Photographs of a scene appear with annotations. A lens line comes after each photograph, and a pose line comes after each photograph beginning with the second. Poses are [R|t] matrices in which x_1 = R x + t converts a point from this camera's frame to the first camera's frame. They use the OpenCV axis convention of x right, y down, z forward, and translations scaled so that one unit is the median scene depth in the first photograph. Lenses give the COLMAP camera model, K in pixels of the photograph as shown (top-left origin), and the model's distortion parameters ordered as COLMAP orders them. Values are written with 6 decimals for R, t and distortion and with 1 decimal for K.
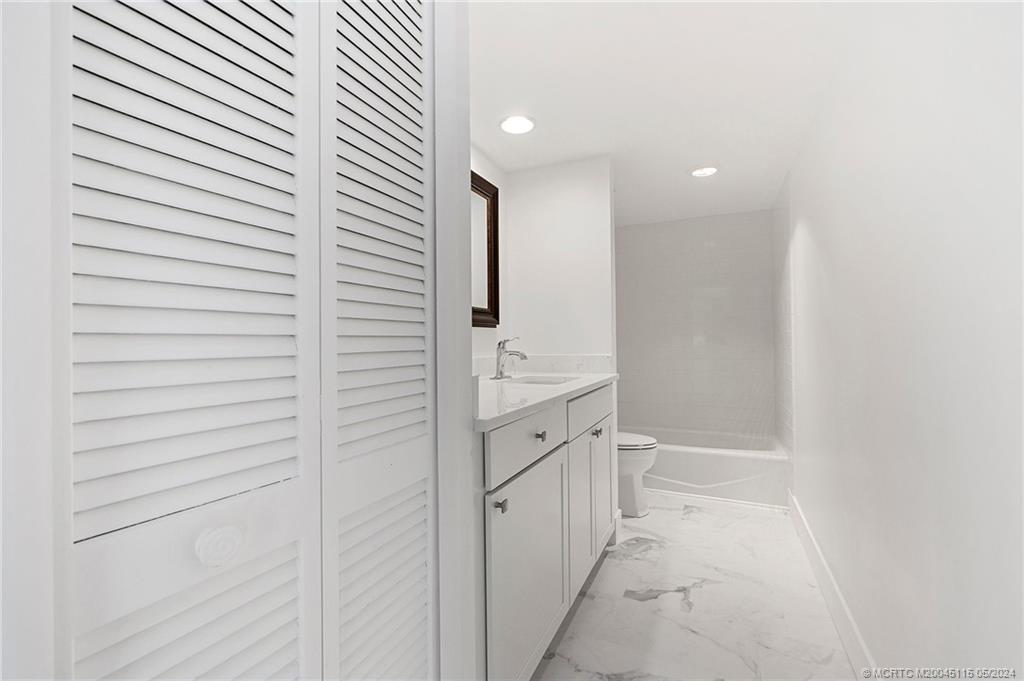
lens RADIAL K [[447.6, 0, 513.0], [0, 447.6, 339.4], [0, 0, 1]] dist [-0.003749, 0.002299]
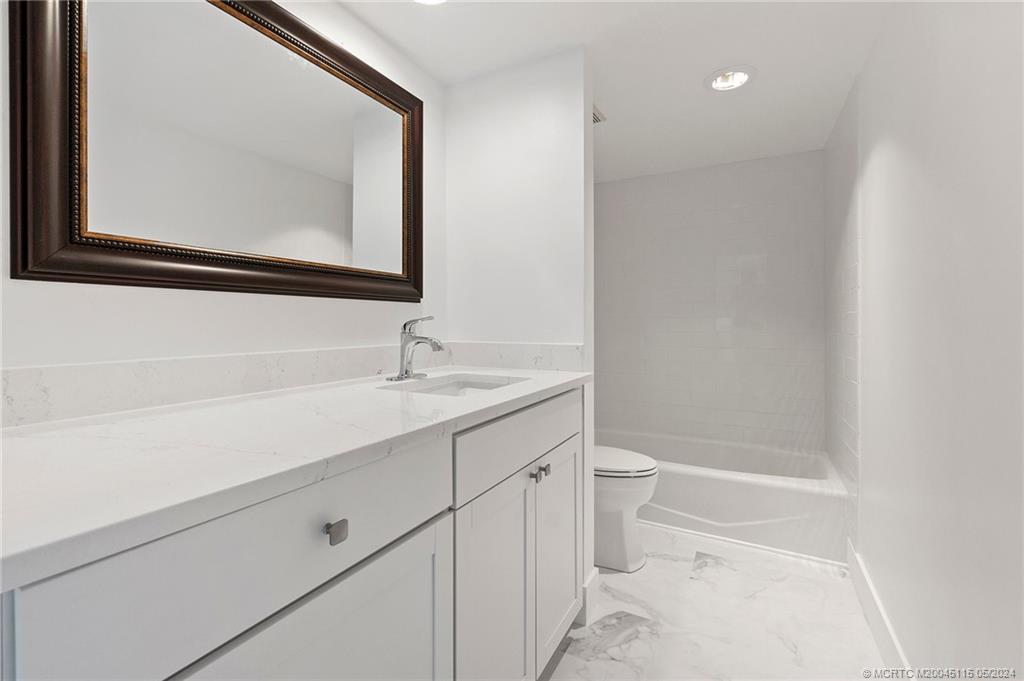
lens RADIAL K [[447.6, 0, 509.6], [0, 447.6, 323.3], [0, 0, 1]] dist [-0.003749, 0.002299]
pose [[0.997905, 0.012063, -0.063567, 0.149083], [-0.011687, 0.999912, 0.006282, 0.000264], [0.063637, -0.005526, 0.997958, 0.314232]]
